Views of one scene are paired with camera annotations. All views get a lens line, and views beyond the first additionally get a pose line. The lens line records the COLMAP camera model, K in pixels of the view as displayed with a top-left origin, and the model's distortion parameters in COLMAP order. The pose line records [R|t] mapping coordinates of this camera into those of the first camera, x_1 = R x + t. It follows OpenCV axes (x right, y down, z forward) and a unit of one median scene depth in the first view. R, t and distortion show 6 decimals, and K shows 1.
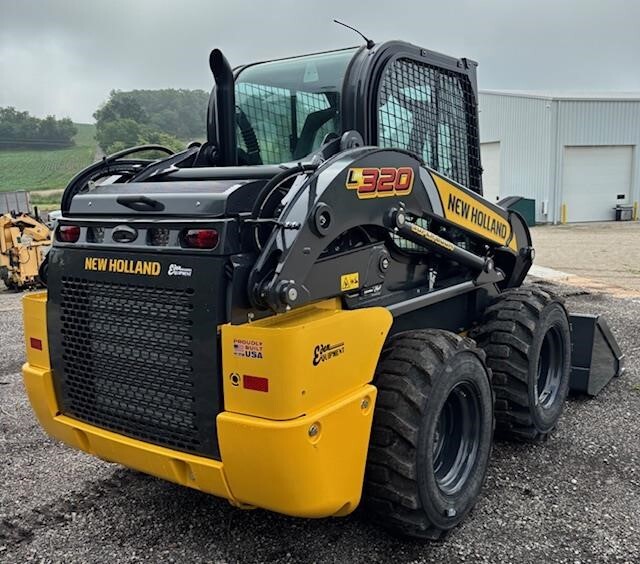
lens RADIAL K [[670.5, 0, 320.0], [0, 670.5, 295.1], [0, 0, 1]] dist [0.131917, -0.801293]
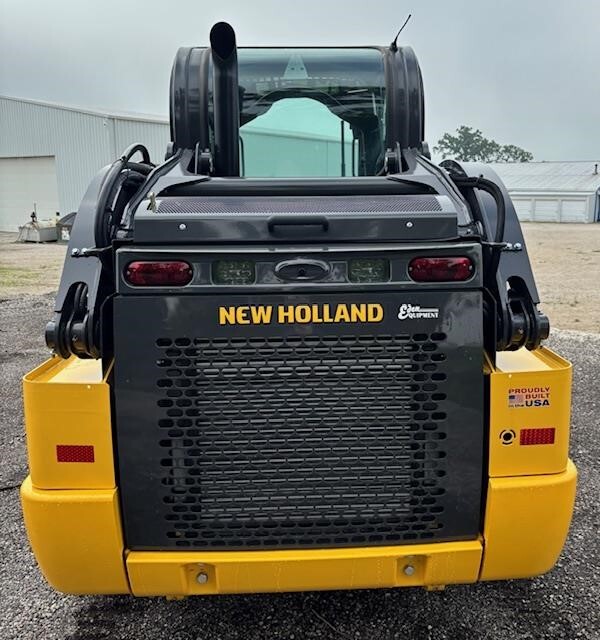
lens RADIAL K [[649.1, 0, 300.0], [0, 649.1, 320.0], [0, 0, 1]] dist [0.157245, -0.450001]
pose [[0.802916, -0.098813, 0.587845, -0.708677], [0.090789, 0.994931, 0.043237, -0.067393], [-0.589137, 0.018654, 0.807818, 0.446832]]
